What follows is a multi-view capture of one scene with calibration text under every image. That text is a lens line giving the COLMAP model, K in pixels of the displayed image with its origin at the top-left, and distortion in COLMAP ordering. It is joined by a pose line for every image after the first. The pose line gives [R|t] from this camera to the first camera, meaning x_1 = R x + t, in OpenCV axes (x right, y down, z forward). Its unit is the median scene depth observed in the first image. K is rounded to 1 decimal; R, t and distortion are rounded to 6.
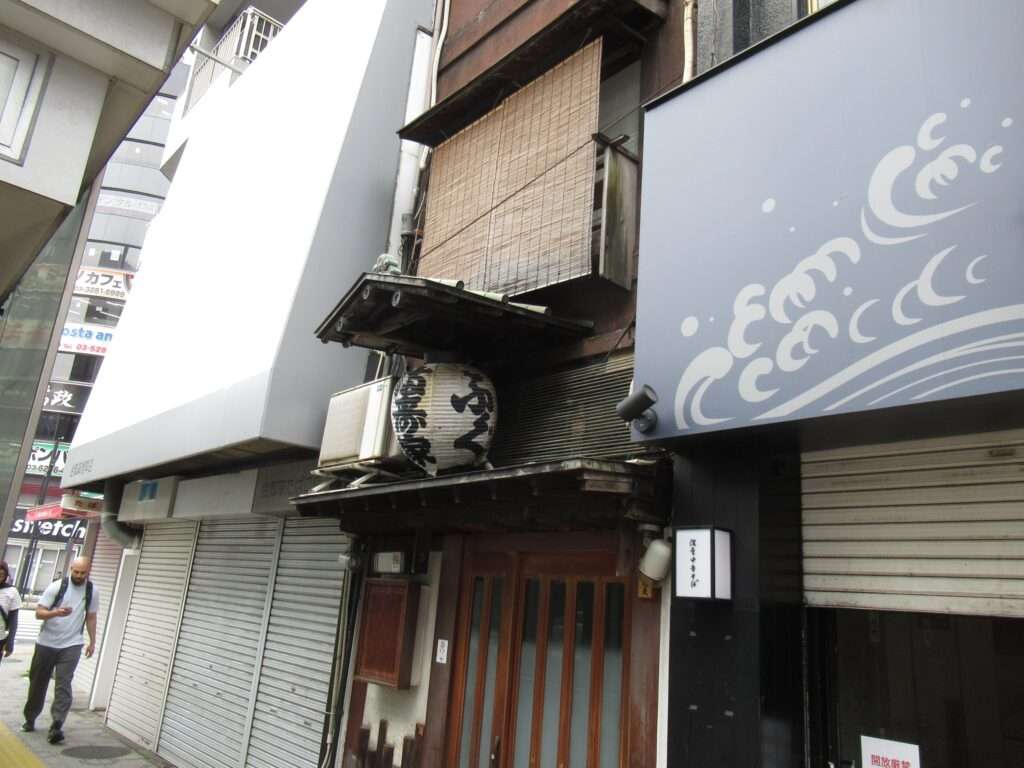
lens RADIAL K [[757.5, 0, 512.0], [0, 757.5, 384.0], [0, 0, 1]] dist [0.004409, -0.011286]
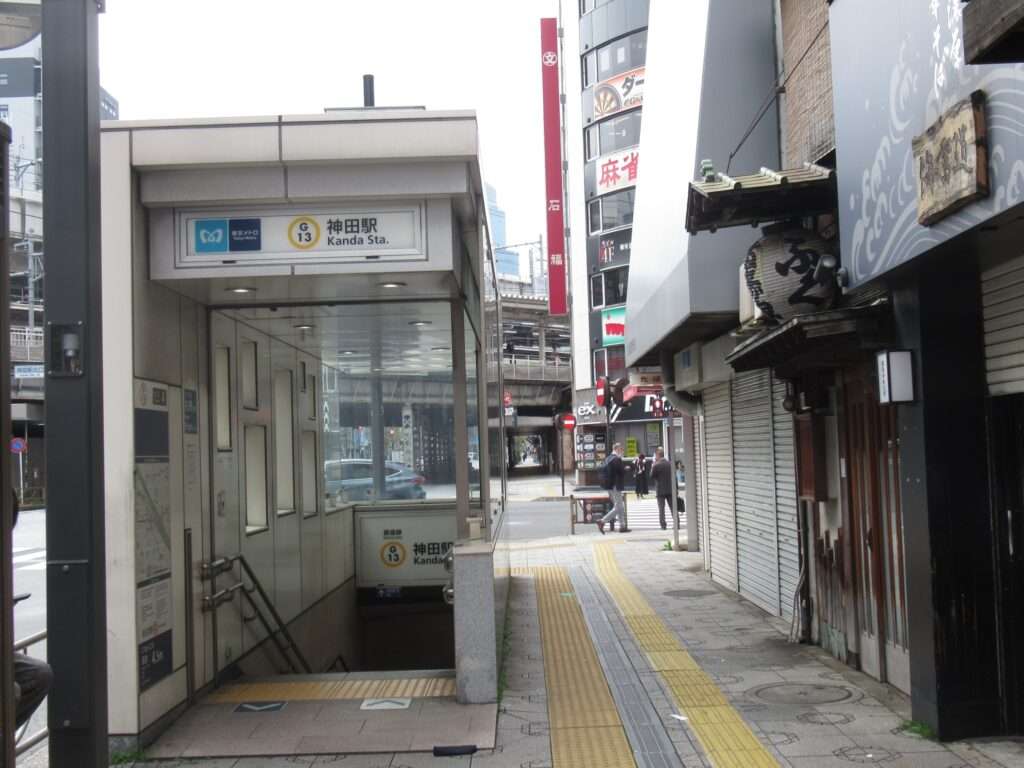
lens RADIAL K [[1172.0, 0, 512.0], [0, 1172.0, 384.0], [0, 0, 1]] dist [-0.019803, -0.028514]
pose [[0.740433, -0.143028, -0.656736, 0.792120], [0.274254, 0.956346, 0.100928, -0.102953], [0.613631, -0.254843, 0.747337, -0.684644]]
